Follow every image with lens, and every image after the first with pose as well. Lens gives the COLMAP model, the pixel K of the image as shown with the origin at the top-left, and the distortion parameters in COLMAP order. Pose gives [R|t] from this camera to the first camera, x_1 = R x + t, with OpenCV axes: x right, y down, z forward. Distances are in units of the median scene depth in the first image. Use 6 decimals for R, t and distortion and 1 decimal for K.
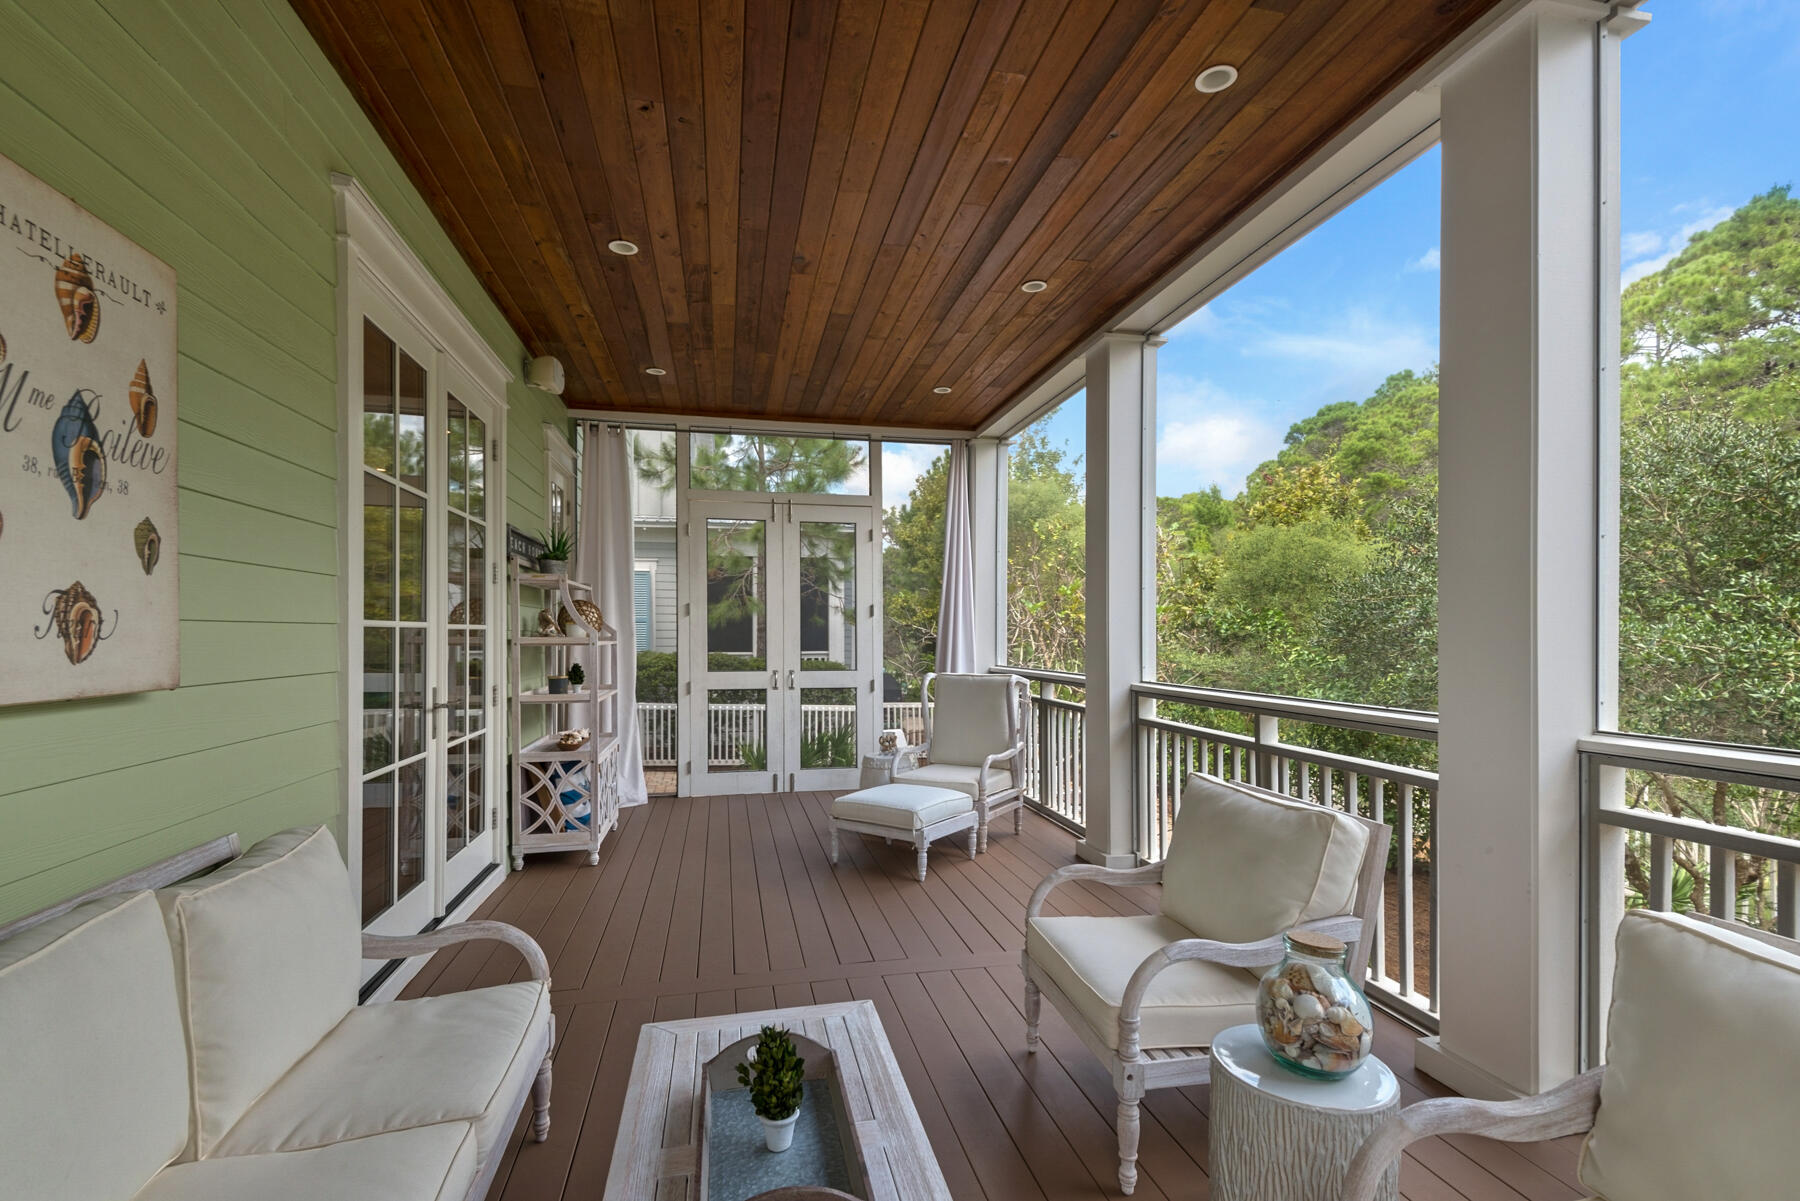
lens RADIAL K [[816.7, 0, 925.0], [0, 816.7, 599.3], [0, 0, 1]] dist [0.001059, 0.000075]
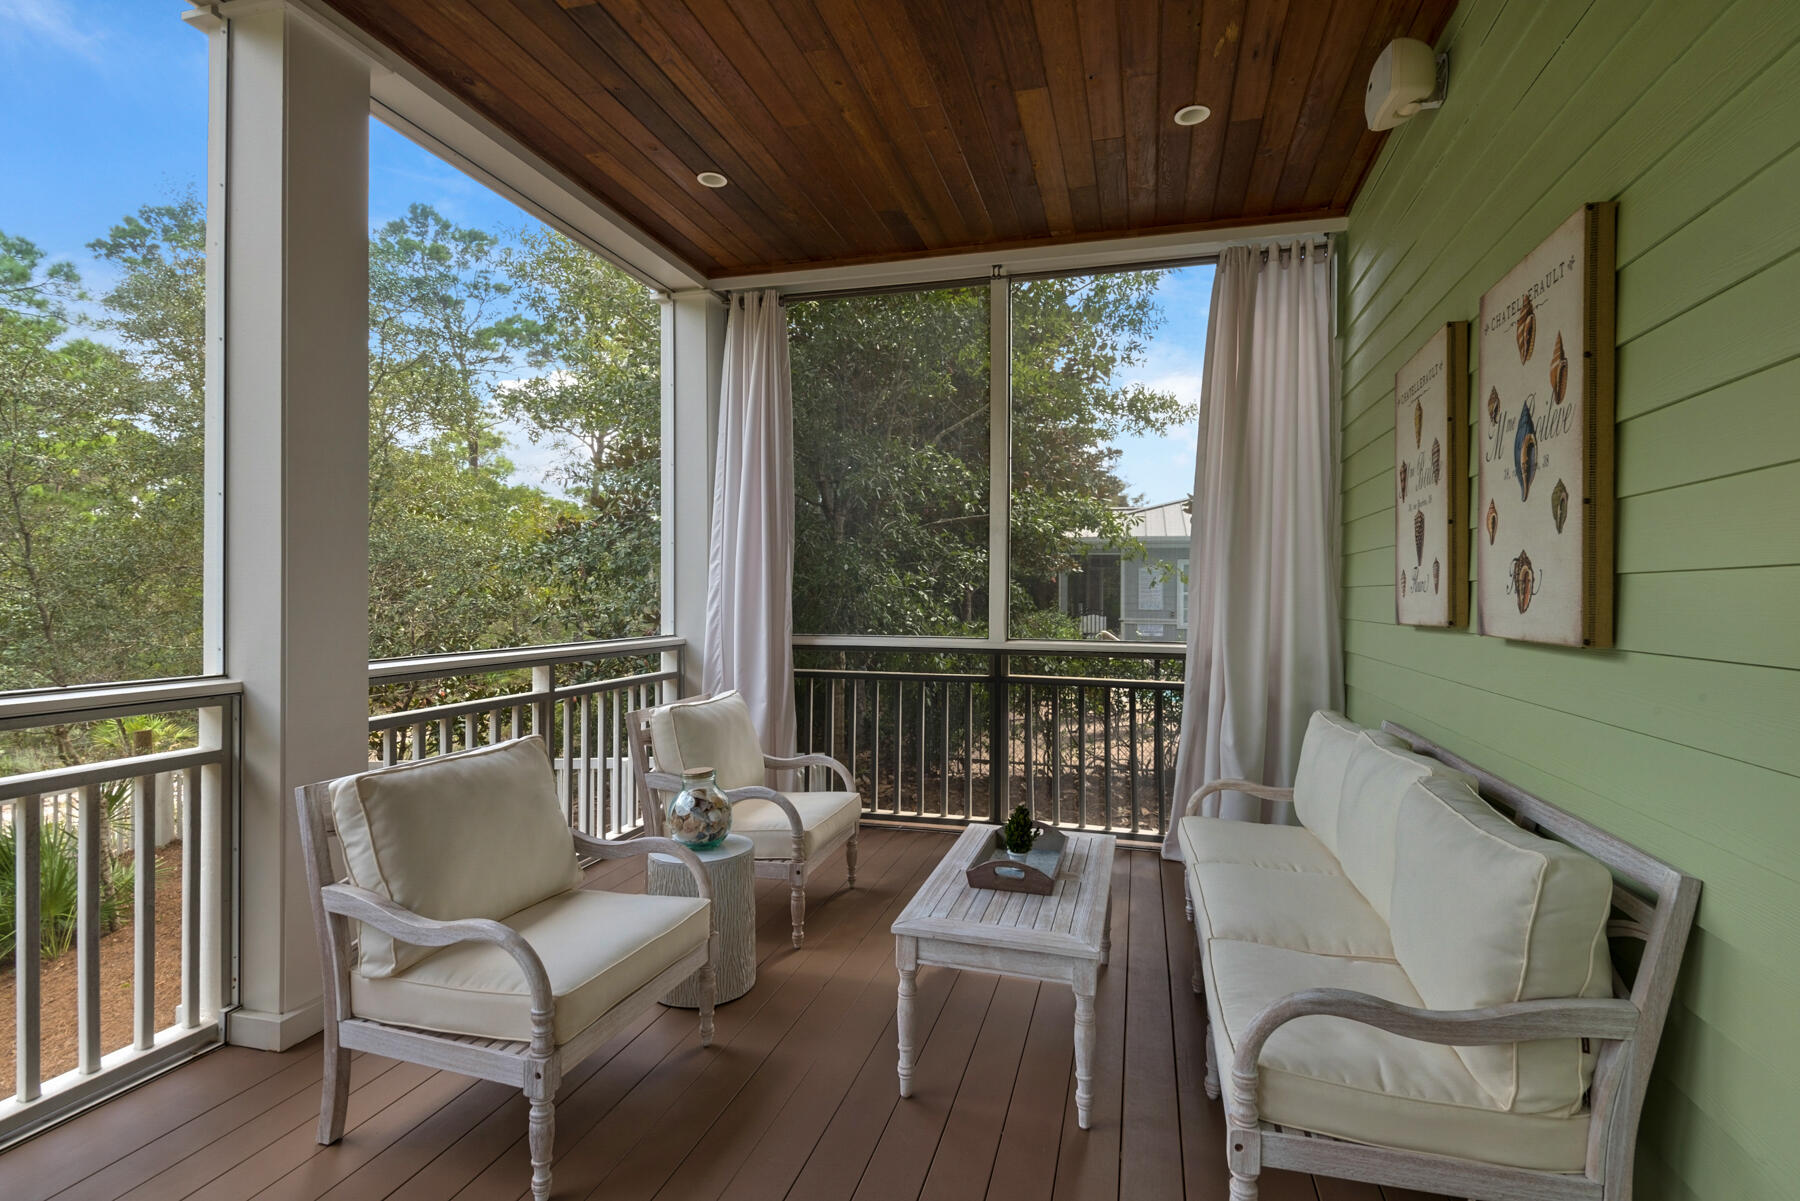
lens RADIAL K [[902.4, 0, 900.0], [0, 902.4, 600.5], [0, 0, 1]] dist [-0.000172, -0.000028]
pose [[-0.870719, 0.000652, 0.491780, -0.802493], [-0.018176, 0.999273, -0.033506, 0.112275], [-0.491445, -0.038112, -0.870074, 2.474528]]
